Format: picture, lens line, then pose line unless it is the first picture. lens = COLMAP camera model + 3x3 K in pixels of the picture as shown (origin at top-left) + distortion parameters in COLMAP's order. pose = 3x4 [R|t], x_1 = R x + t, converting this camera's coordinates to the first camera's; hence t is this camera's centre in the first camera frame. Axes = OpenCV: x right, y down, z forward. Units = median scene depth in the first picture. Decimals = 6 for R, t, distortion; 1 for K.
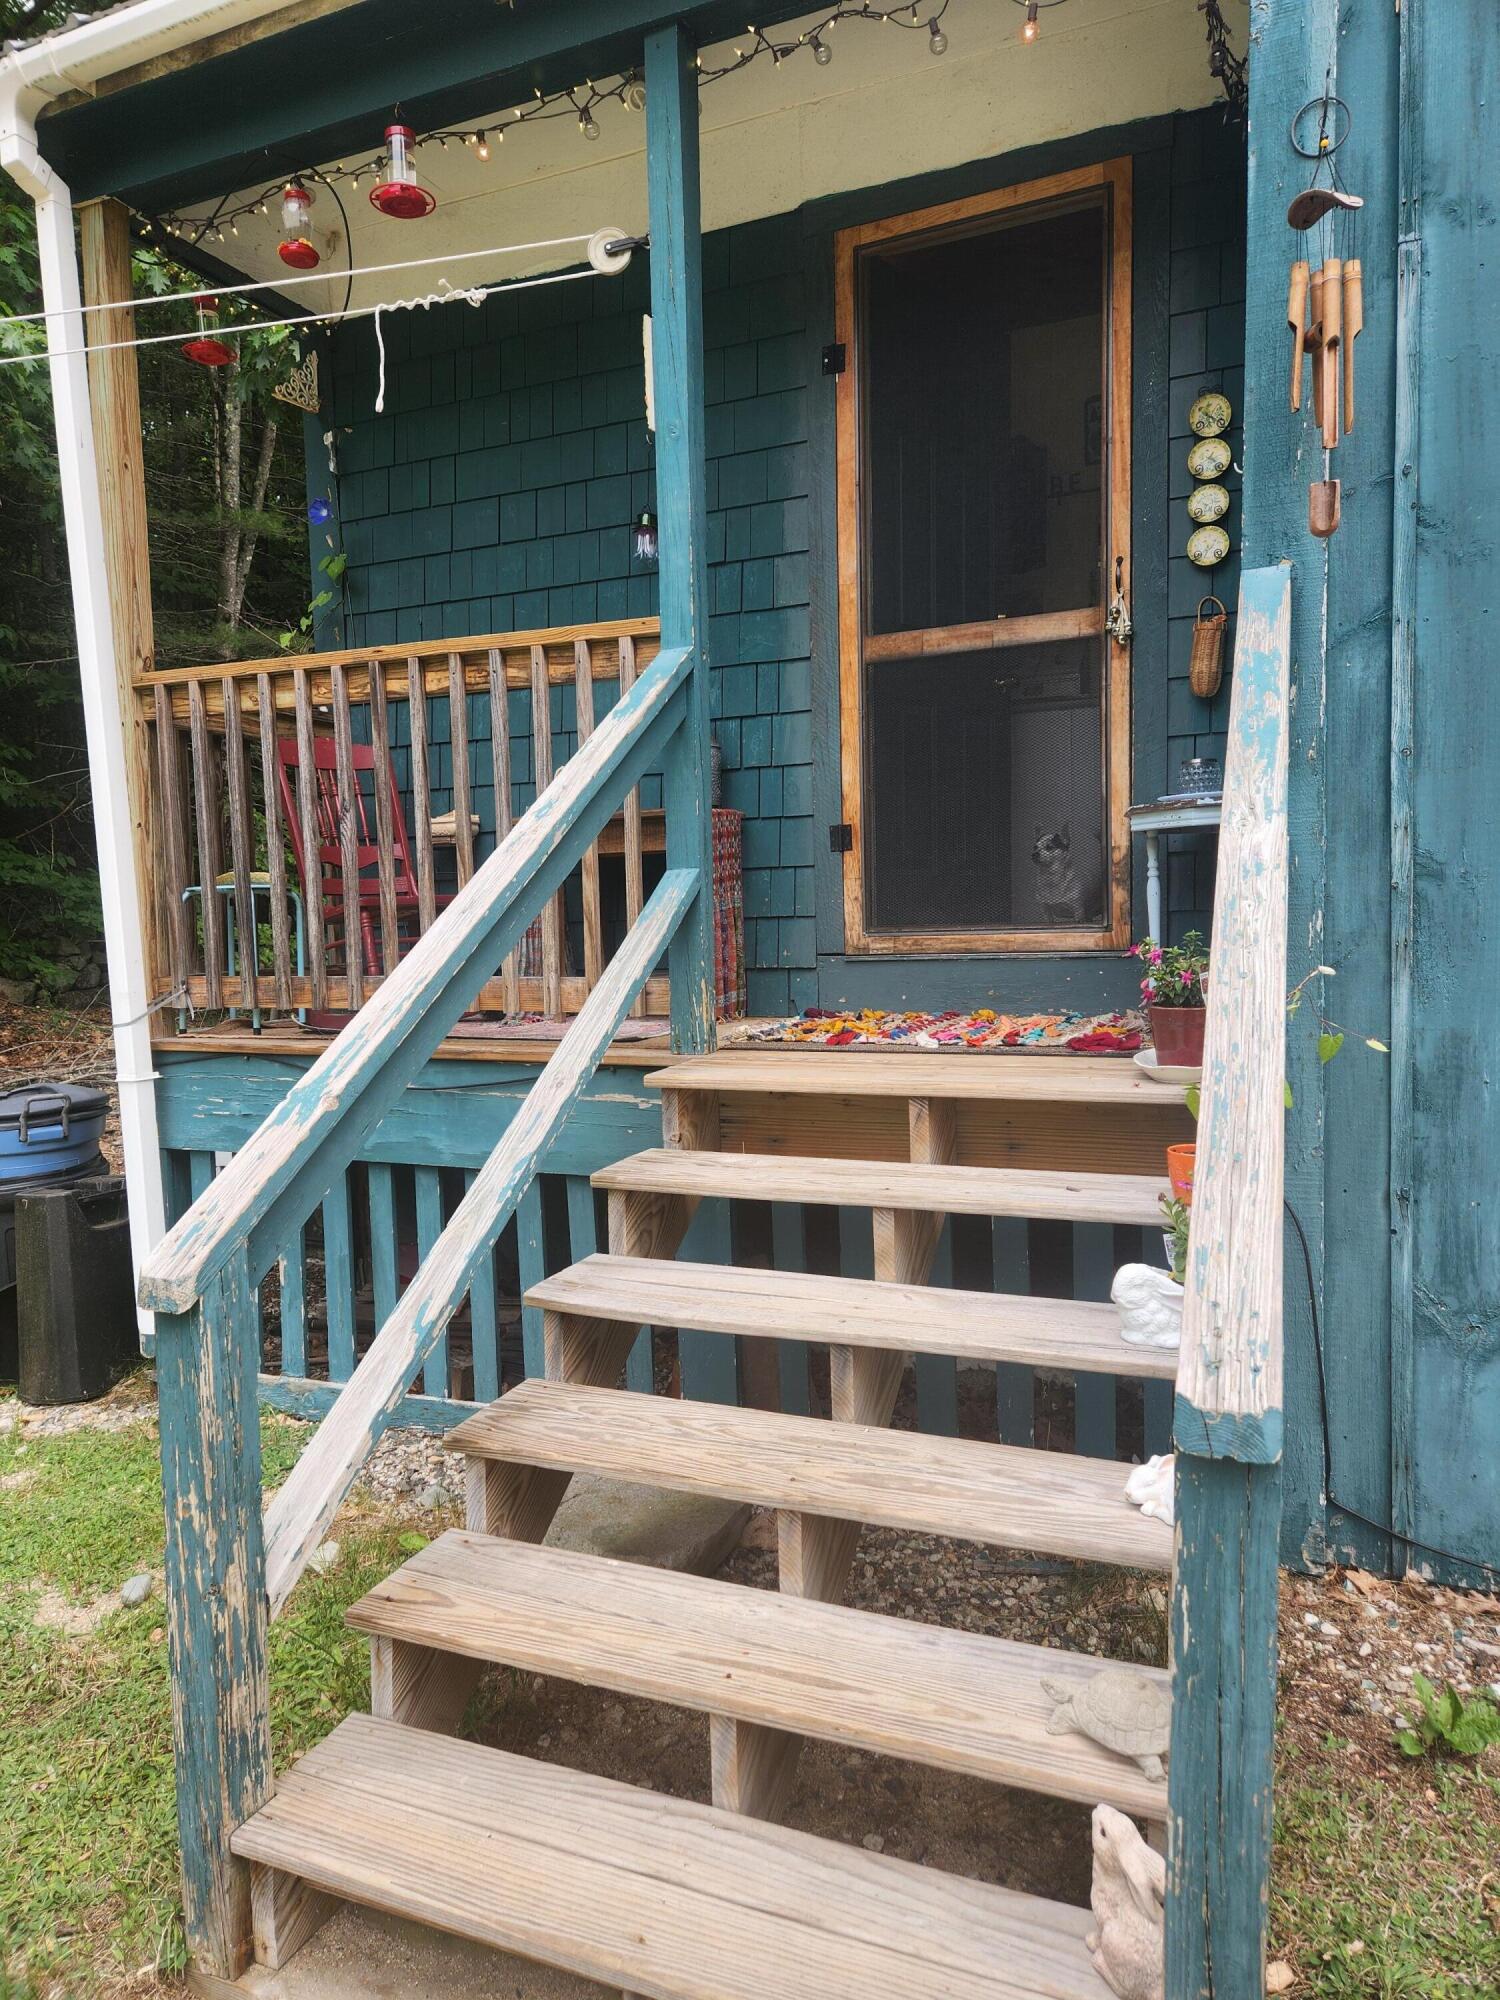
lens RADIAL K [[1342.6, 0, 739.8], [0, 1342.6, 1004.7], [0, 0, 1]] dist [0.048520, -0.032030]
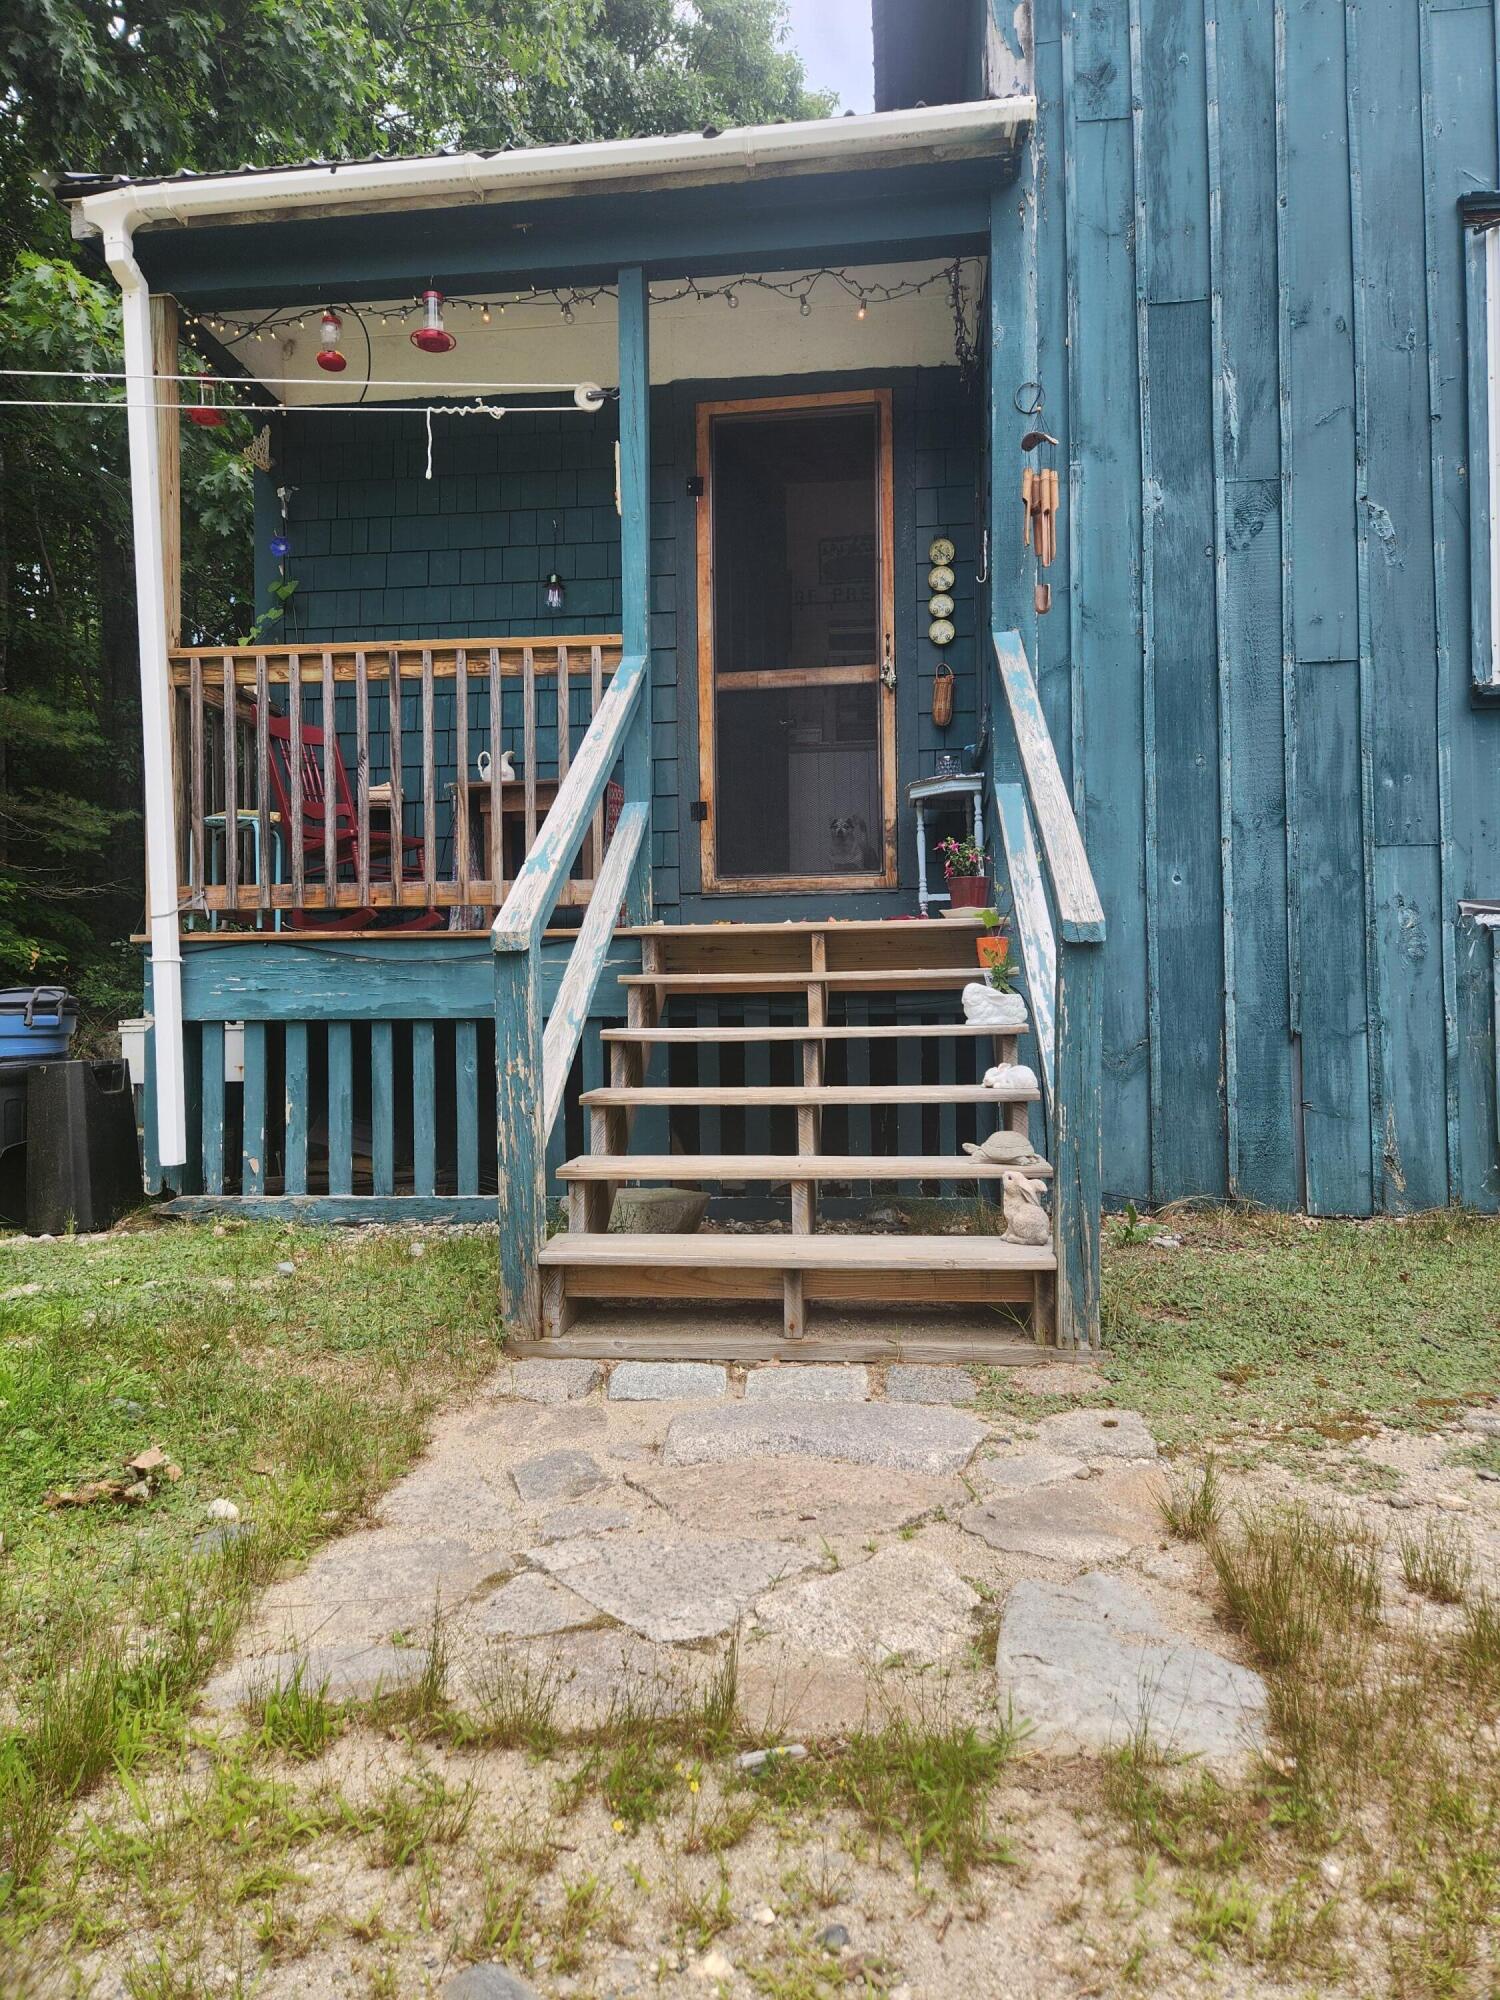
lens RADIAL K [[1342.6, 0, 750.7], [0, 1342.6, 1008.4], [0, 0, 1]] dist [0.048520, -0.032030]
pose [[0.954251, 0.015959, 0.298580, -0.329871], [0.010196, 0.996257, -0.085838, 0.231874], [-0.298833, 0.084956, 0.950516, -0.390916]]
